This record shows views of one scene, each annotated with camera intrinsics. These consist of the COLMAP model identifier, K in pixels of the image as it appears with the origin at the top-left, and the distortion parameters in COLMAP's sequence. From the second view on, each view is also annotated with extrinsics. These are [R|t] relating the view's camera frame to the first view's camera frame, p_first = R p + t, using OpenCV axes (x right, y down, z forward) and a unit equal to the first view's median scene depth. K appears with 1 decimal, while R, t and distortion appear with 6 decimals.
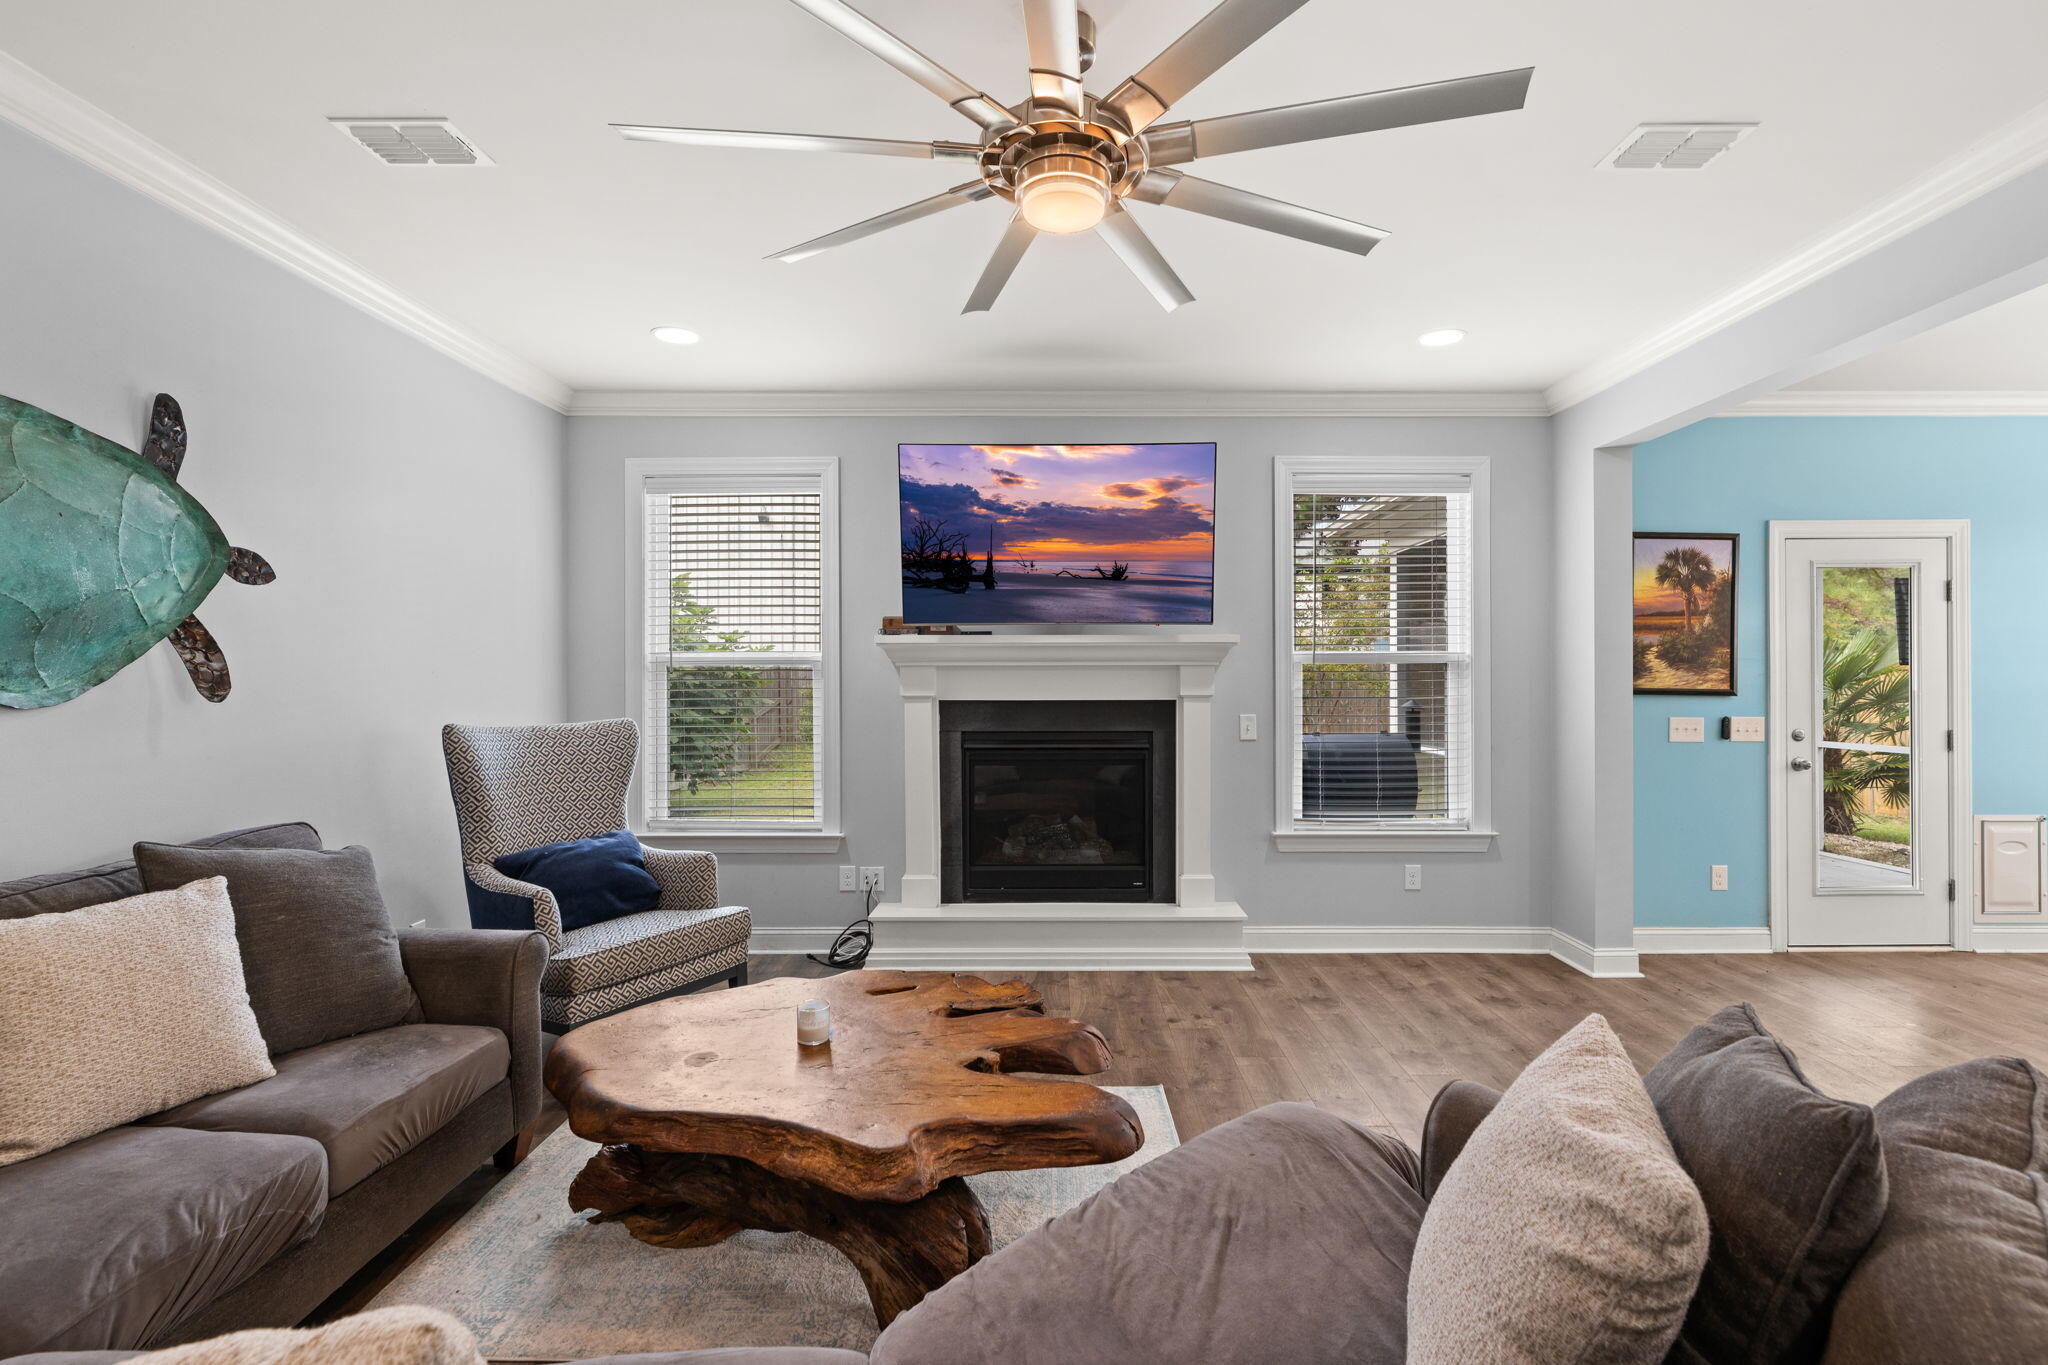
lens RADIAL K [[970.9, 0, 1024.0], [0, 970.9, 674.8], [0, 0, 1]] dist [0.002300, 0.000000]
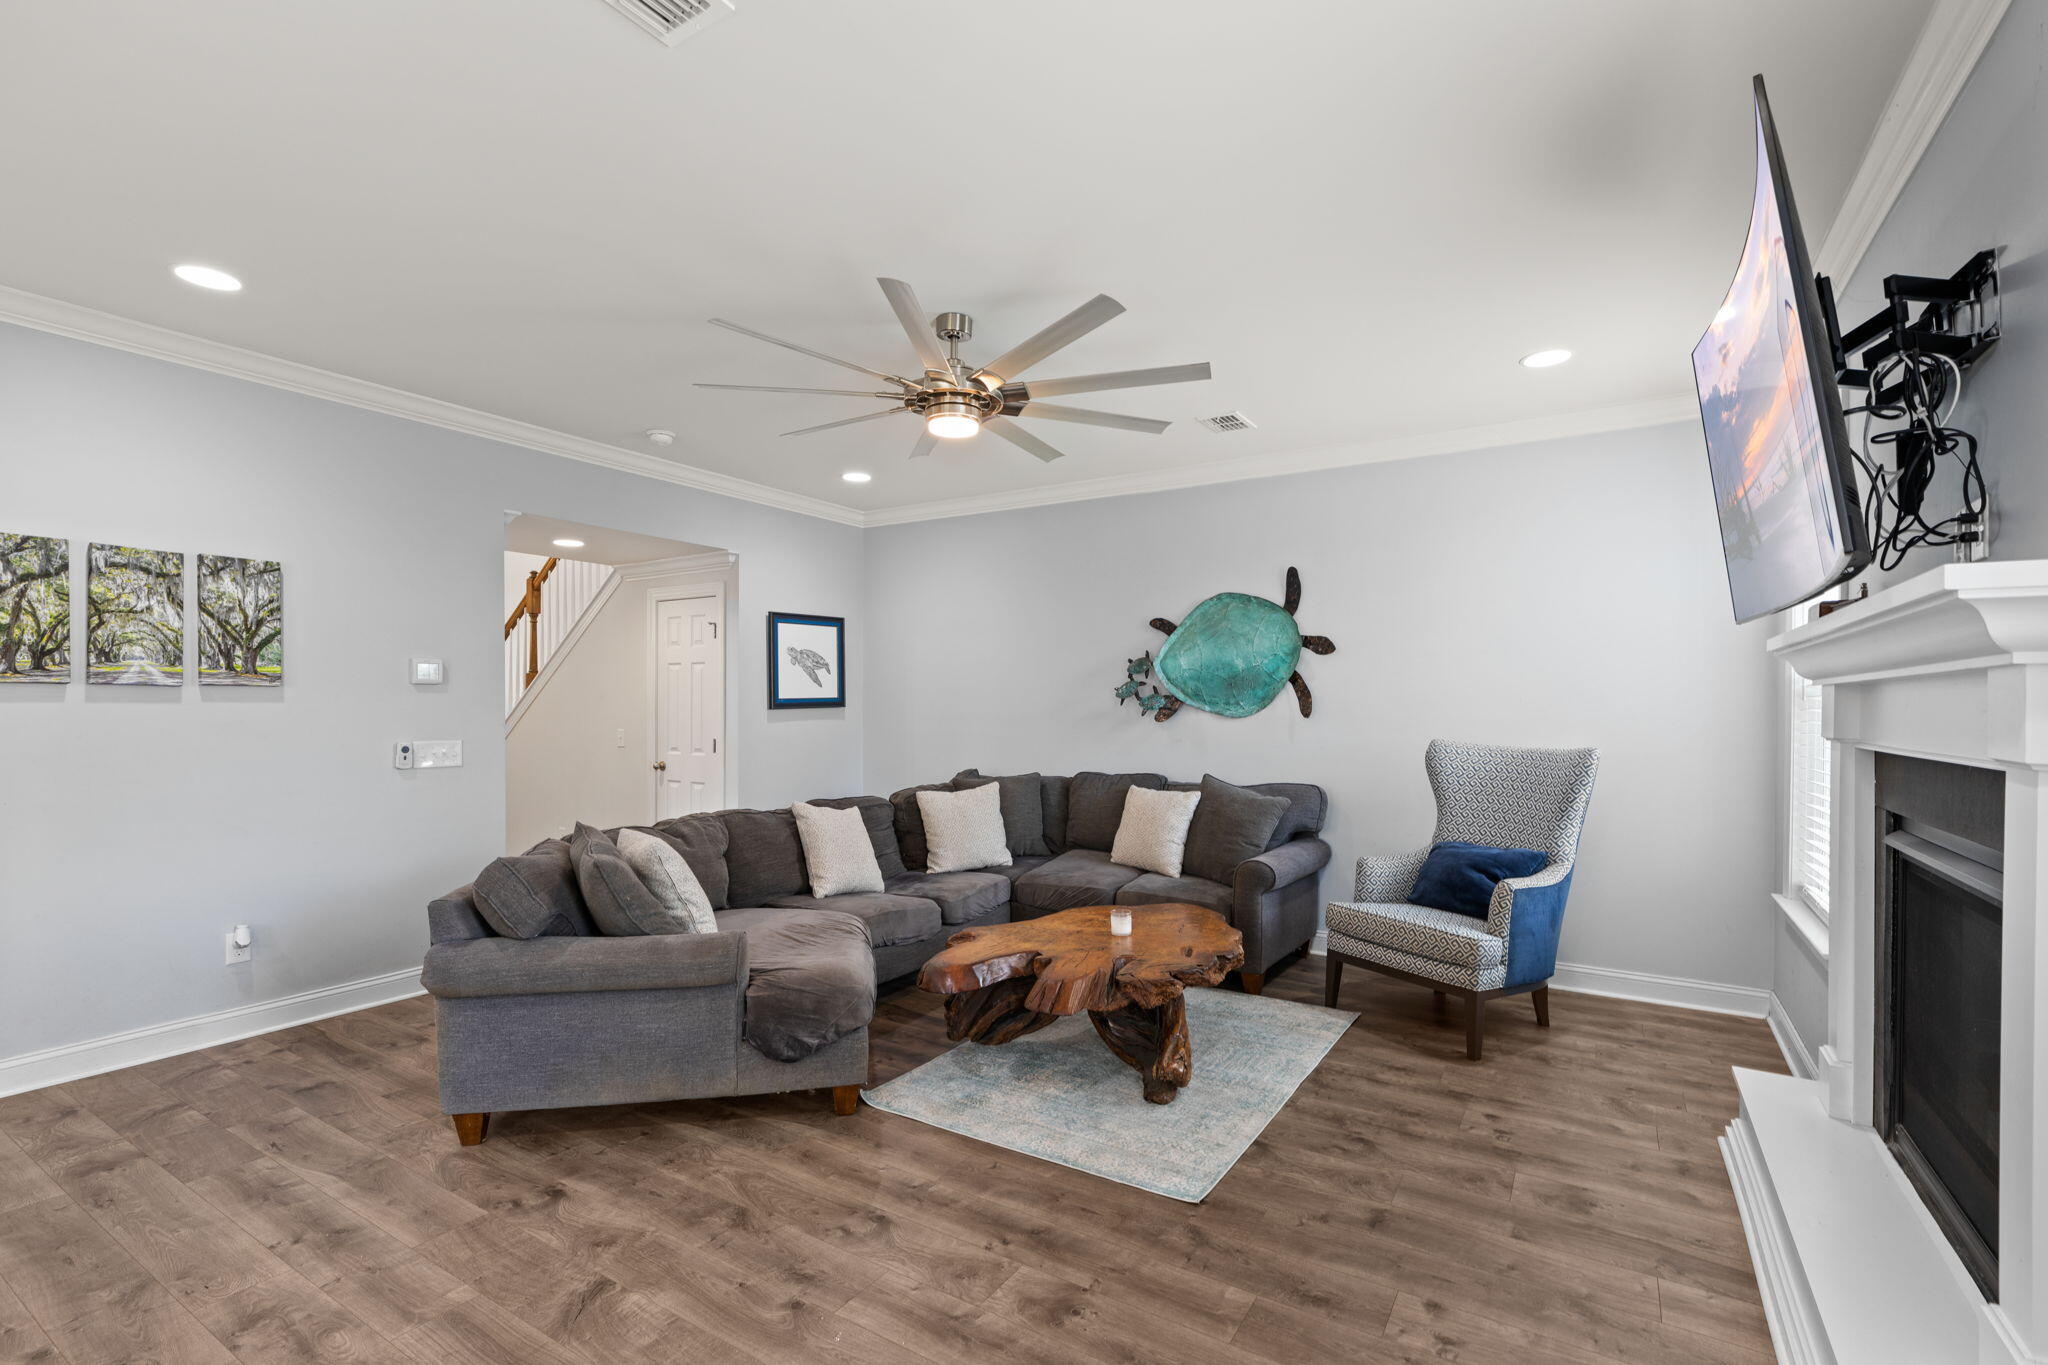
lens RADIAL K [[904.7, 0, 1029.7], [0, 904.7, 709.6], [0, 0, 1]] dist [-0.000208, -0.000030]
pose [[-0.534865, 0.002726, -0.844933, 1.022587], [0.000674, 0.999996, 0.002800, 0.008285], [0.844937, 0.000929, -0.534865, 1.530266]]
